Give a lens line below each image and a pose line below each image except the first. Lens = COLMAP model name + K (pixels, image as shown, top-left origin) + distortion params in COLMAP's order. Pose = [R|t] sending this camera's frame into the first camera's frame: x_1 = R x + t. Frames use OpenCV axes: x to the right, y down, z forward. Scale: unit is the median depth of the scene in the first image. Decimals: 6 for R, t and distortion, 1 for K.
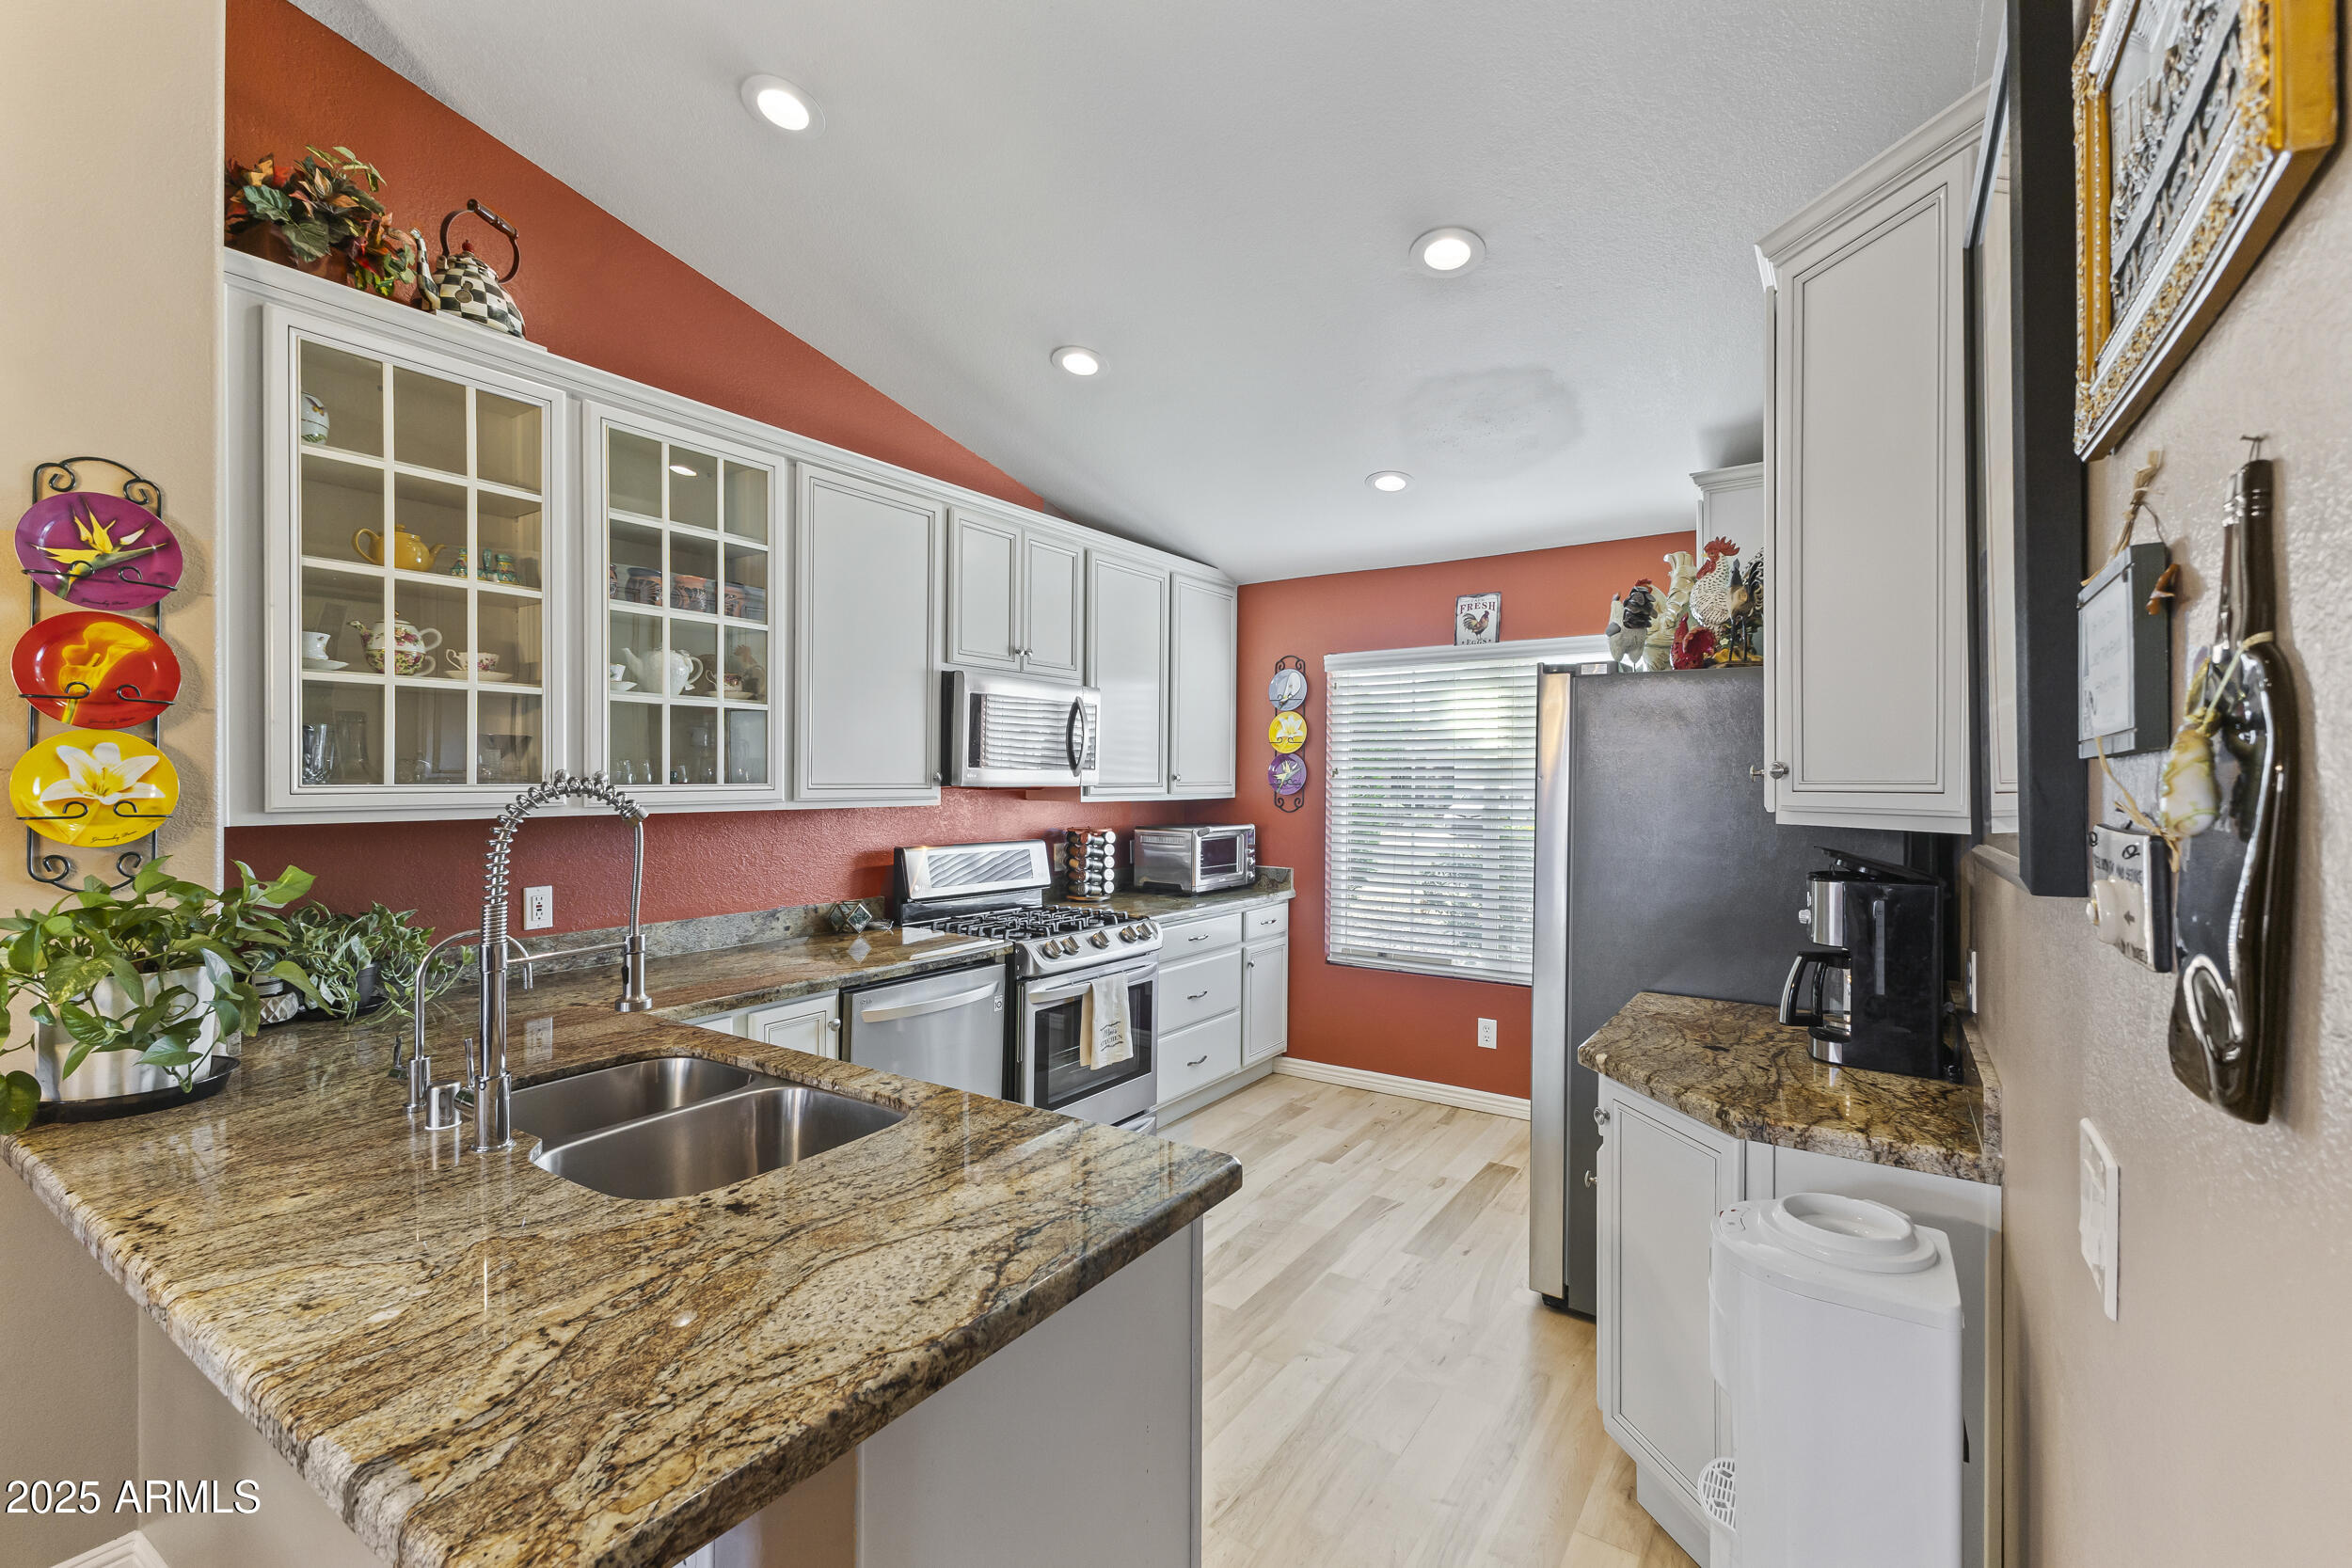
lens RADIAL K [[1006.3, 0, 1180.7], [0, 1006.3, 784.9], [0, 0, 1]] dist [0.009568, -0.002684]
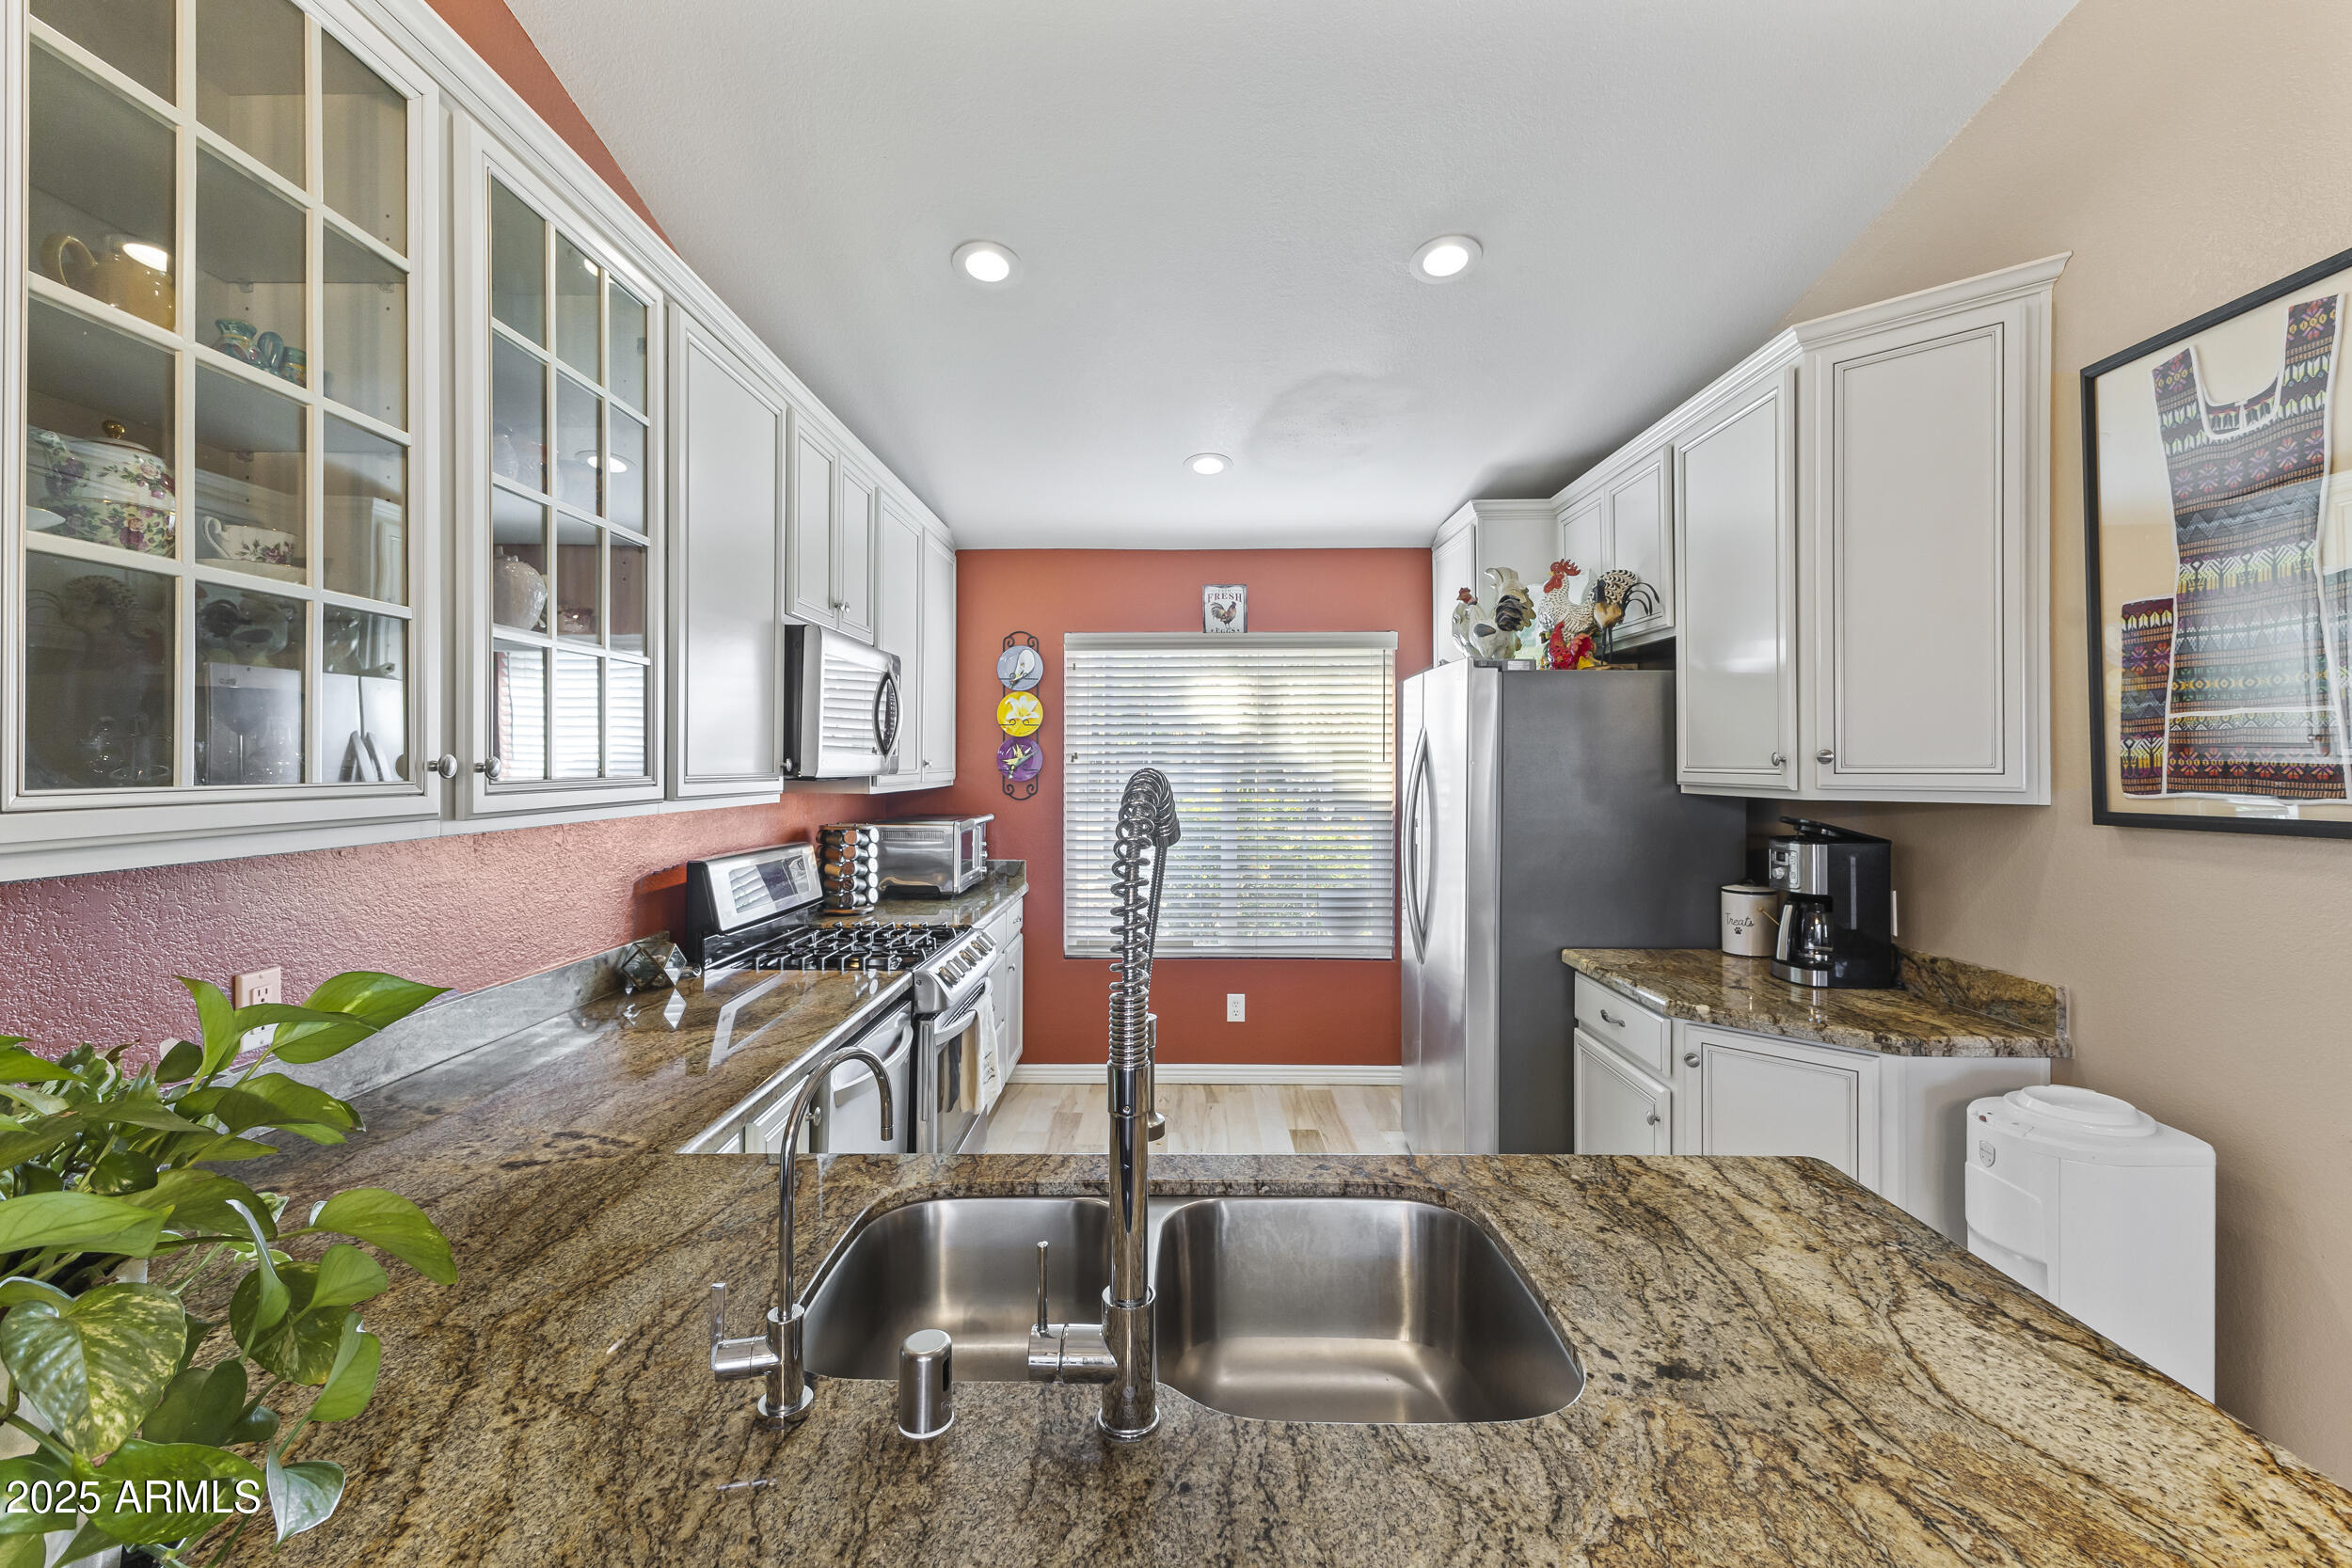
lens RADIAL K [[1006.3, 0, 1153.6], [0, 1006.3, 762.1], [0, 0, 1]] dist [0.009568, -0.002684]
pose [[0.839821, -0.003723, 0.542851, -0.485927], [0.007354, 0.999963, -0.004518, -0.004642], [-0.542813, 0.007787, 0.839817, 0.256248]]
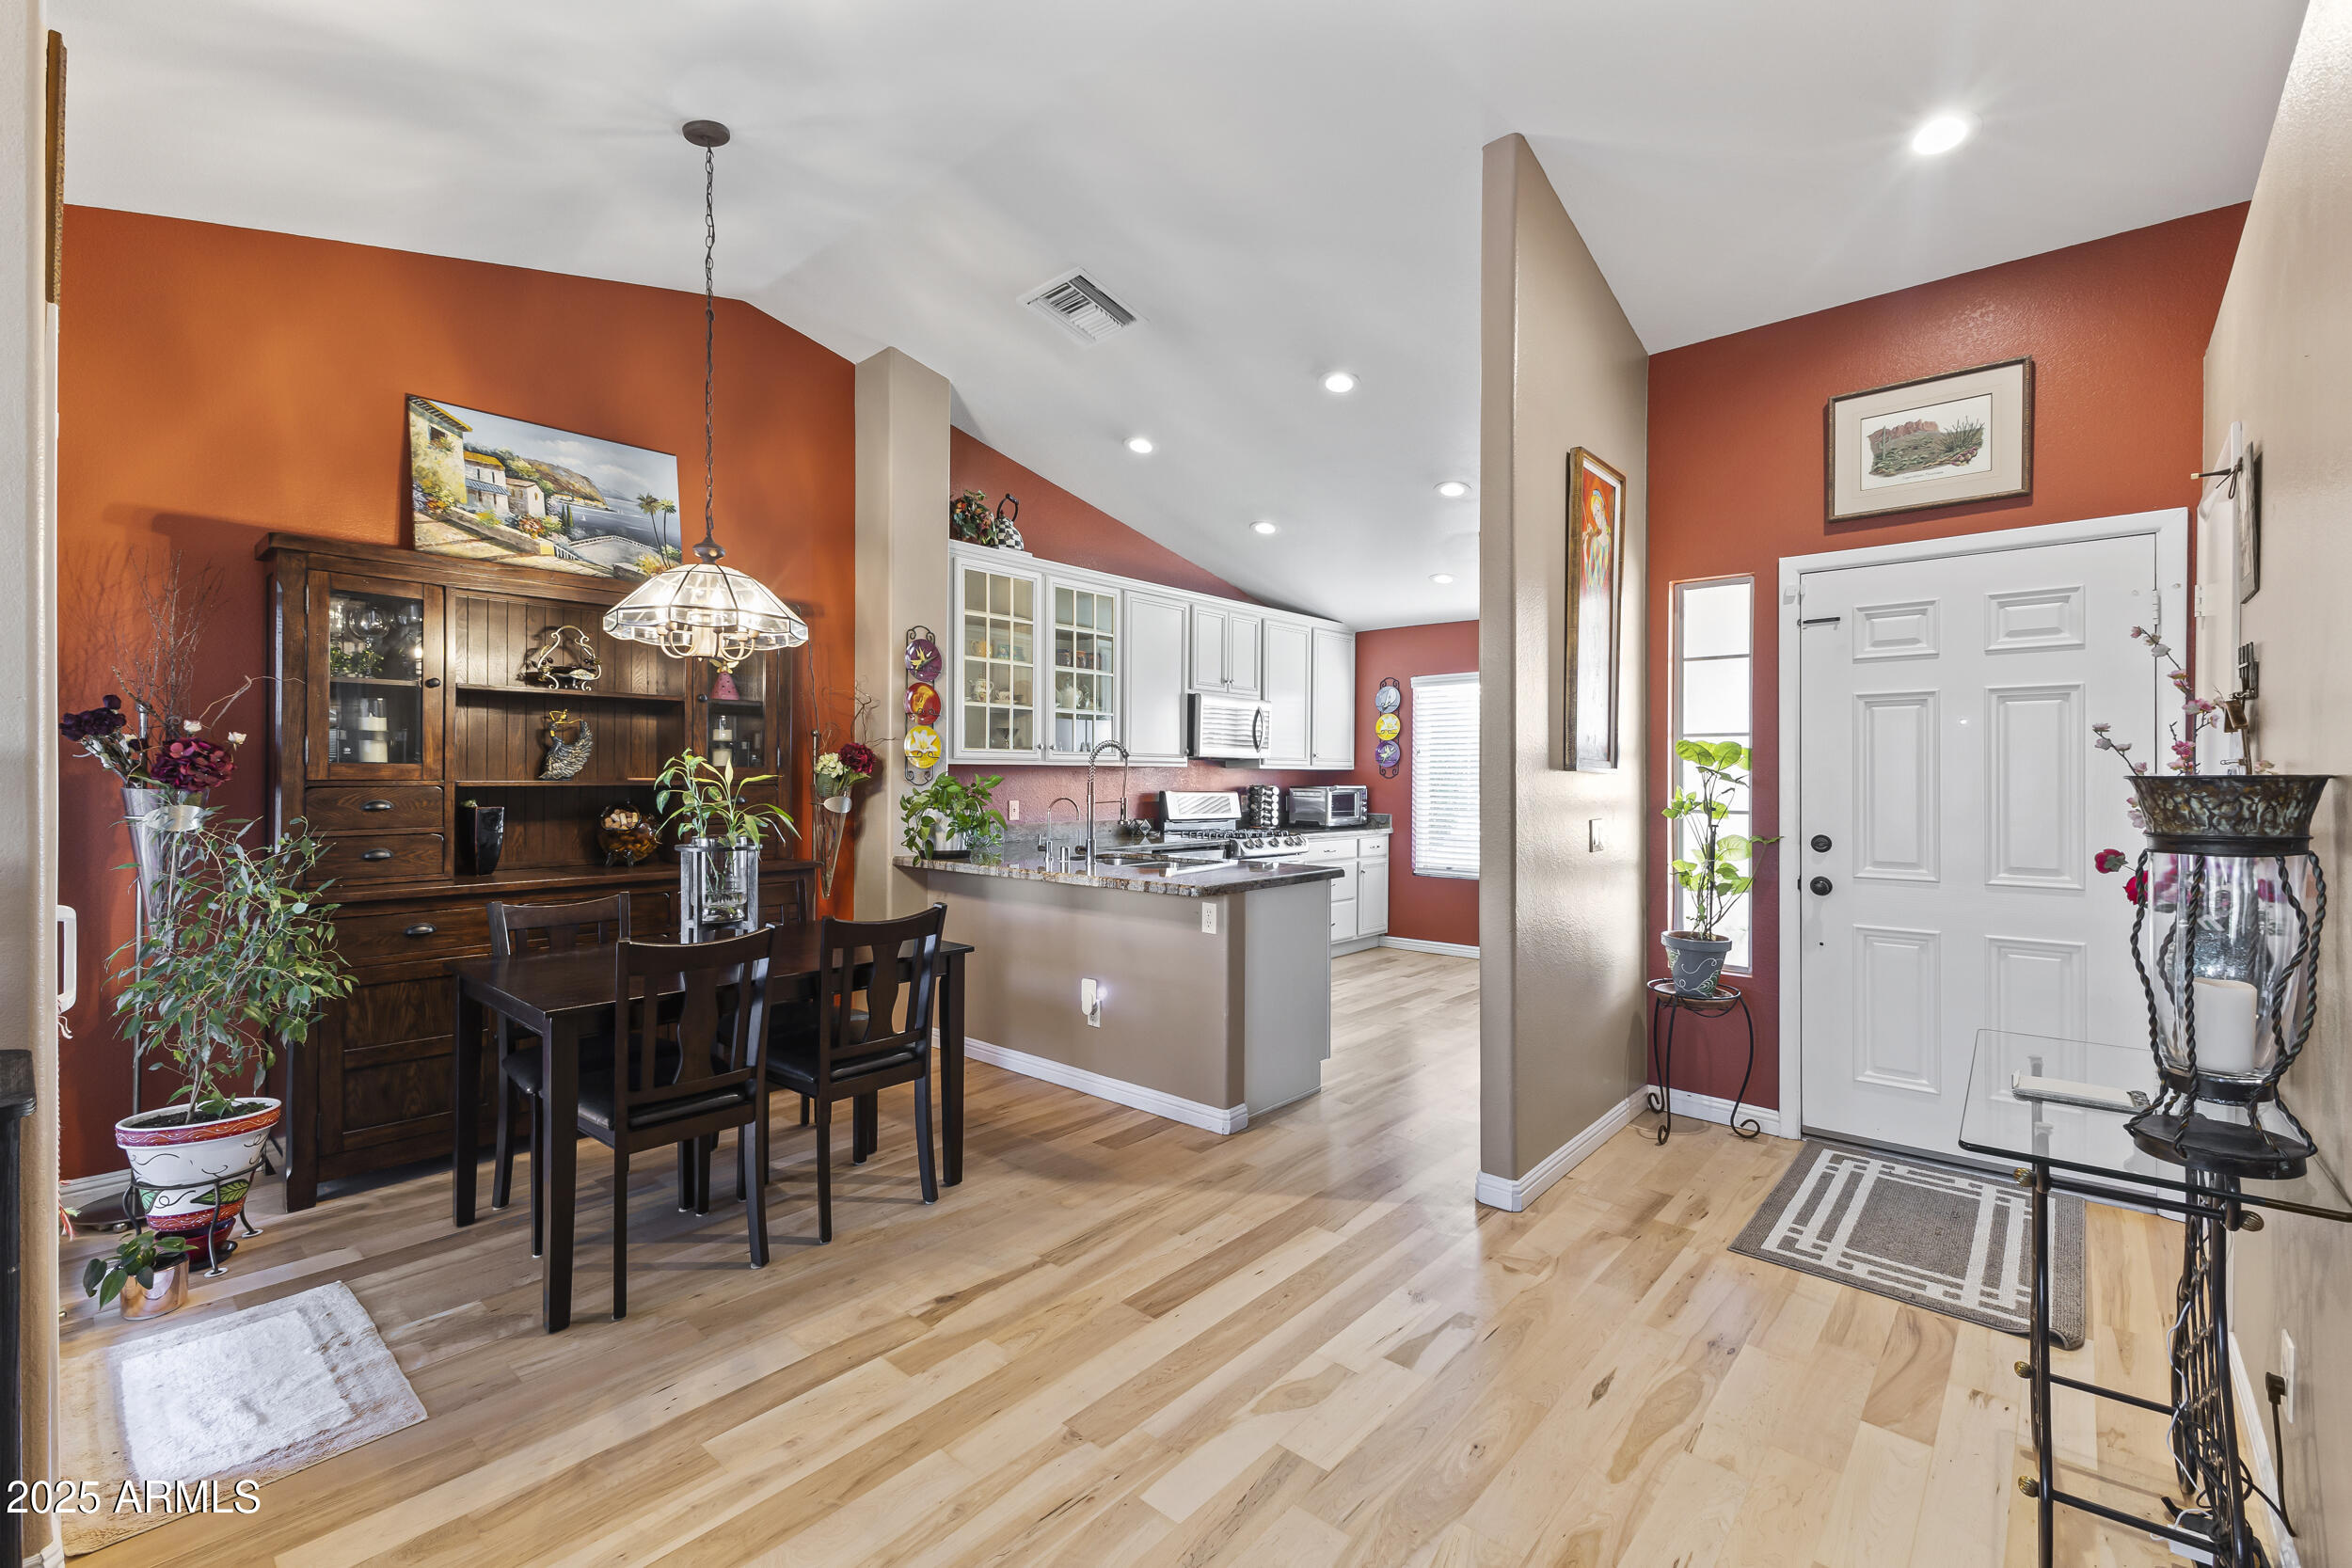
lens RADIAL K [[1006.3, 0, 1175.4], [0, 1006.3, 775.6], [0, 0, 1]] dist [0.009568, -0.002684]
pose [[0.990990, -0.000780, -0.133937, -0.017452], [-0.000657, 0.999943, -0.010689, 0.065366], [0.133937, 0.010680, 0.990932, -0.959993]]
